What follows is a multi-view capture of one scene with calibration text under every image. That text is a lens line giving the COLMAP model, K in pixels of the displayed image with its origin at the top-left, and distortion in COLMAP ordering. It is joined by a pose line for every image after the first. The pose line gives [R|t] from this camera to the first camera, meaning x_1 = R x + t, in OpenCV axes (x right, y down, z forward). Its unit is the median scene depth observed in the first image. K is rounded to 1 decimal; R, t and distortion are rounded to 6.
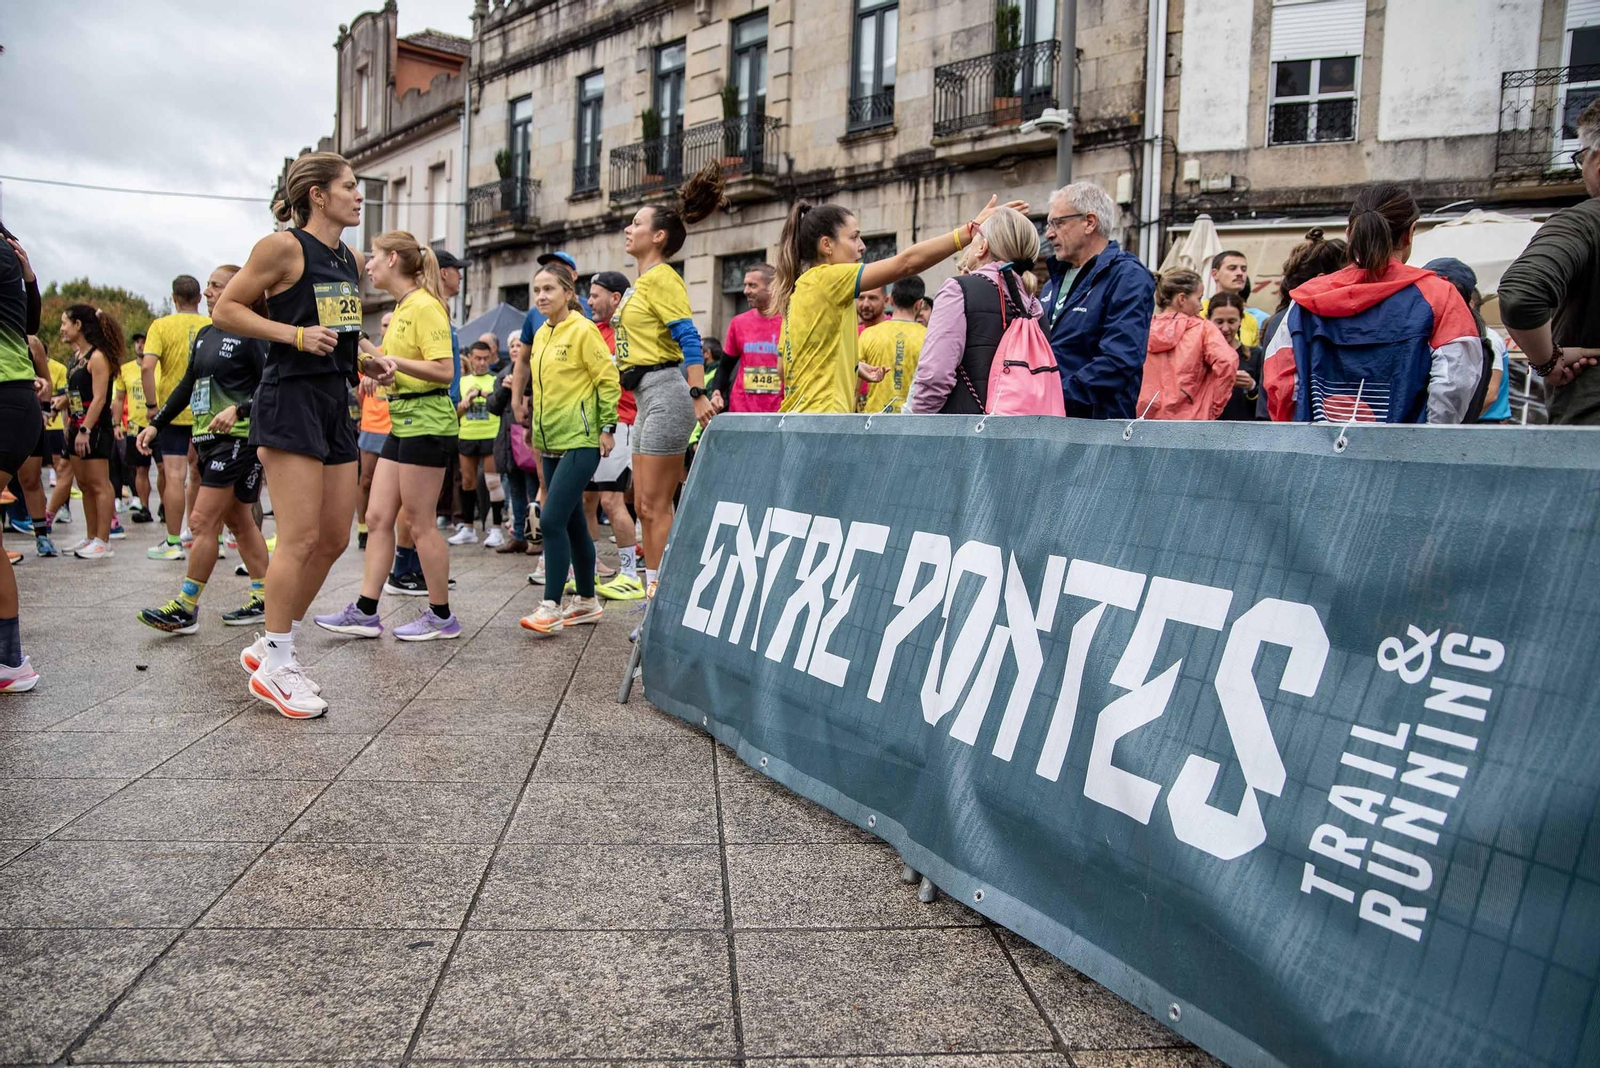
lens RADIAL K [[1281.8, 0, 799.9], [0, 1281.8, 543.2], [0, 0, 1]] dist [-0.118657, 0.136423]
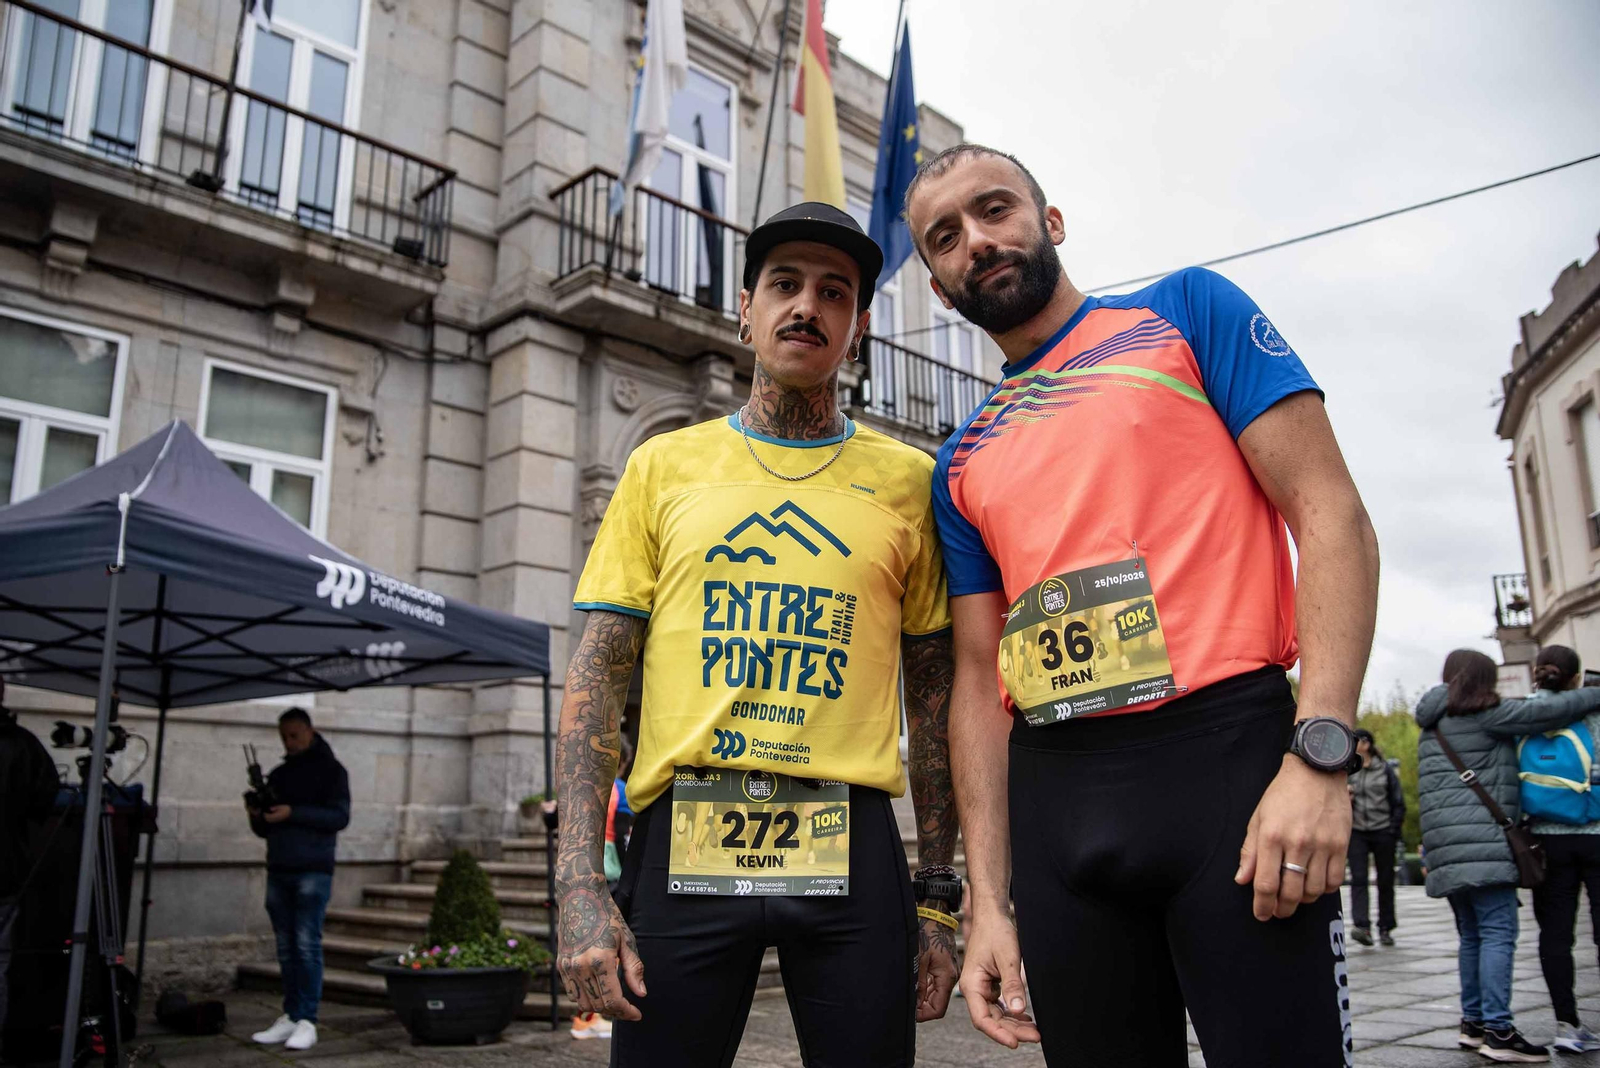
lens RADIAL K [[1278.2, 0, 790.5], [0, 1278.2, 538.3], [0, 0, 1]] dist [-0.130945, 0.141810]
pose [[0.638515, -0.214612, -0.739080, -0.342369], [-0.026200, 0.953714, -0.299572, -0.062780], [0.769163, 0.210645, 0.603338, 0.652883]]
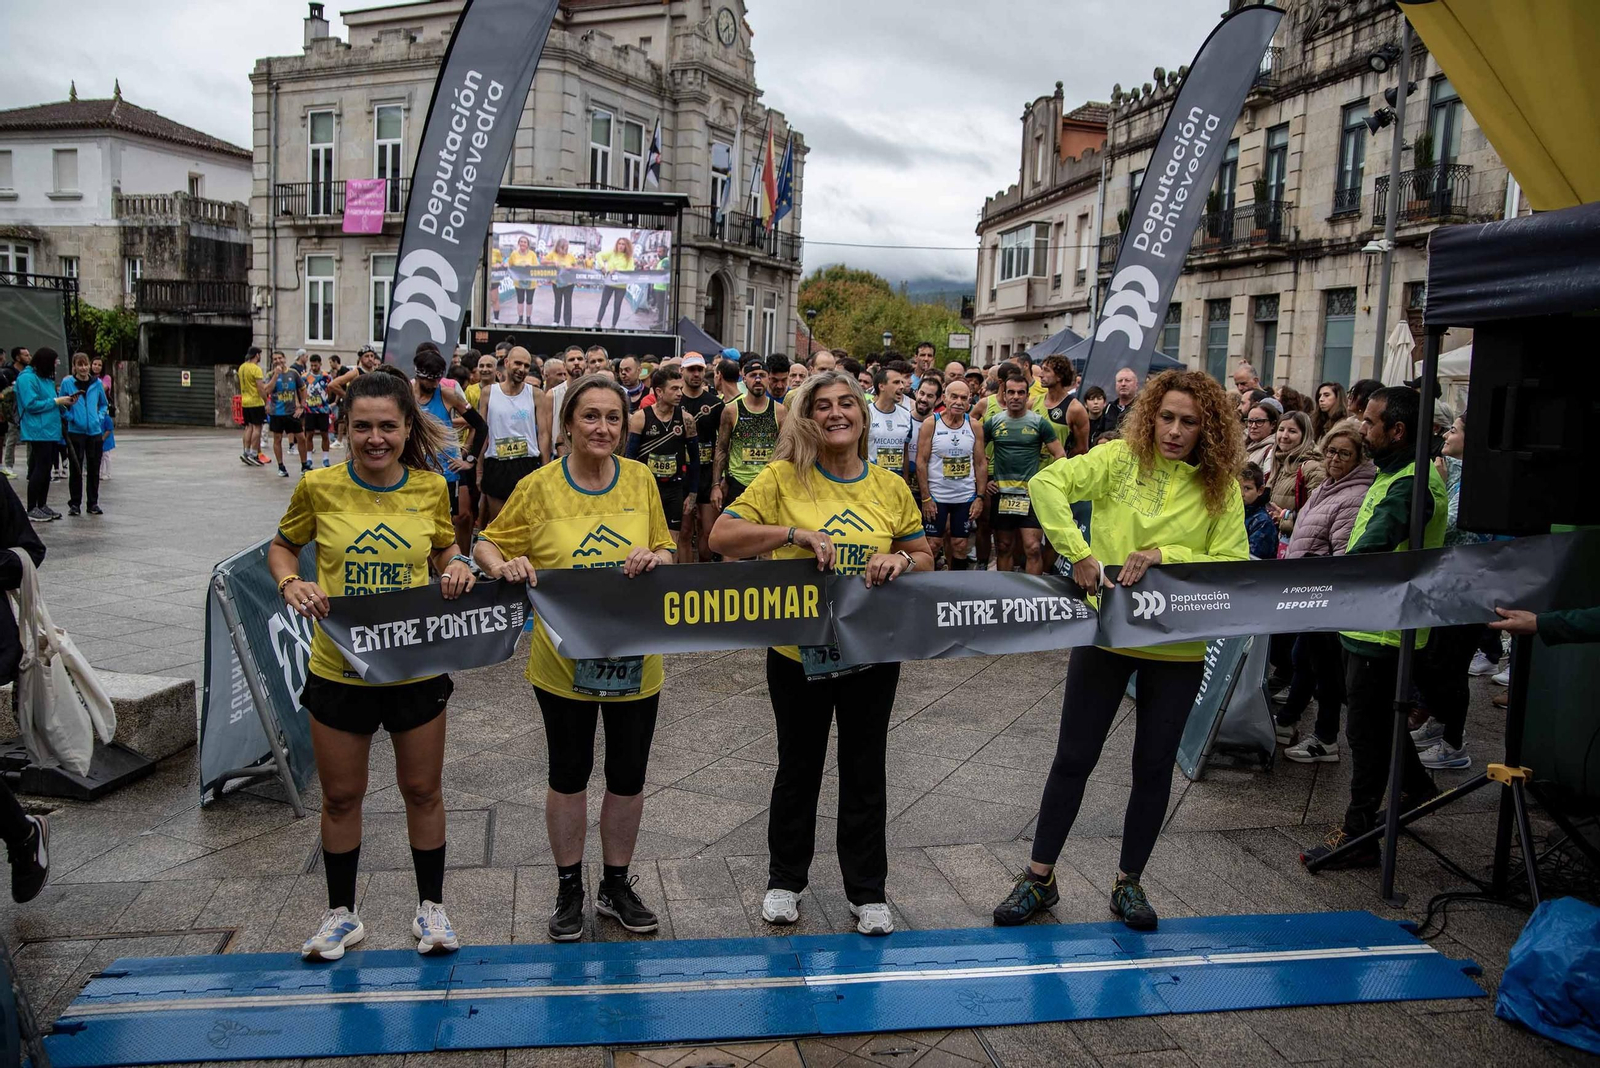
lens RADIAL K [[1276.4, 0, 795.2], [0, 1276.4, 540.1], [0, 0, 1]] dist [-0.126118, 0.134517]
pose [[0.854388, 0.068699, -0.515075, 0.195481], [-0.052380, 0.997560, 0.046164, 0.007884], [0.516989, -0.012463, 0.855901, -0.382038]]
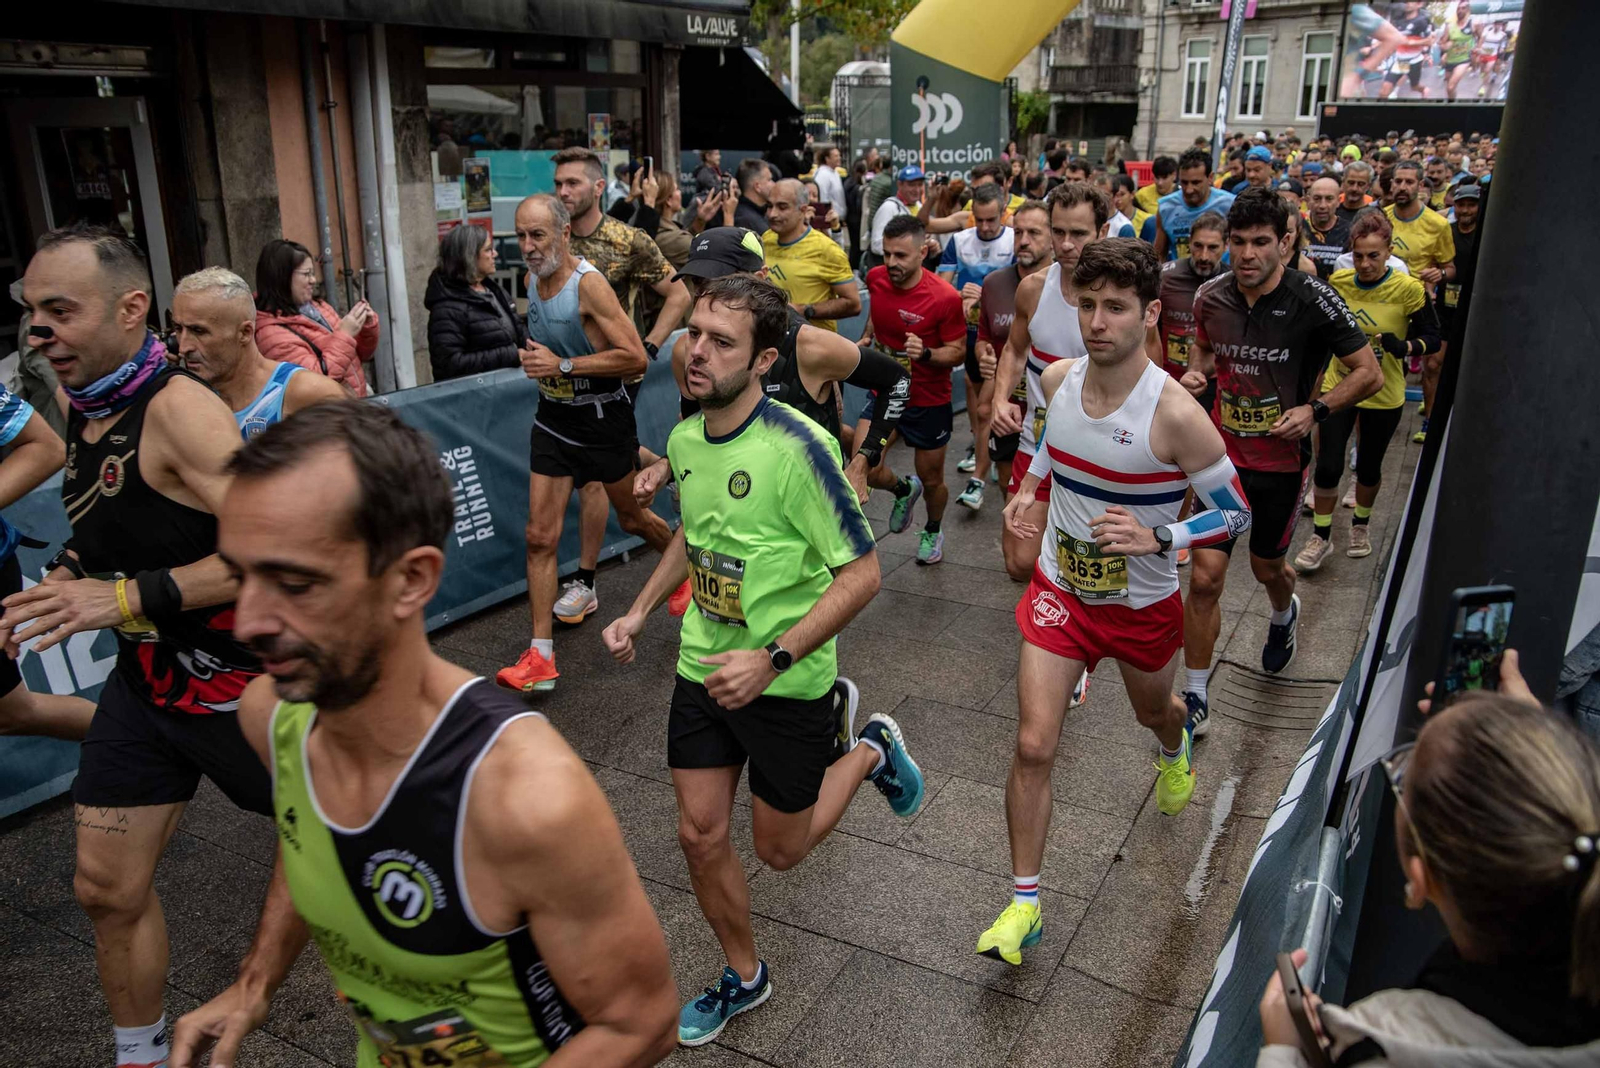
lens RADIAL K [[1276.4, 0, 795.2], [0, 1276.4, 540.1], [0, 0, 1]] dist [-0.126118, 0.134517]
pose [[0.359584, 0.266690, -0.894190, 0.443423], [-0.060098, 0.962917, 0.263020, 0.016388], [0.931175, -0.040839, 0.362277, -0.566793]]
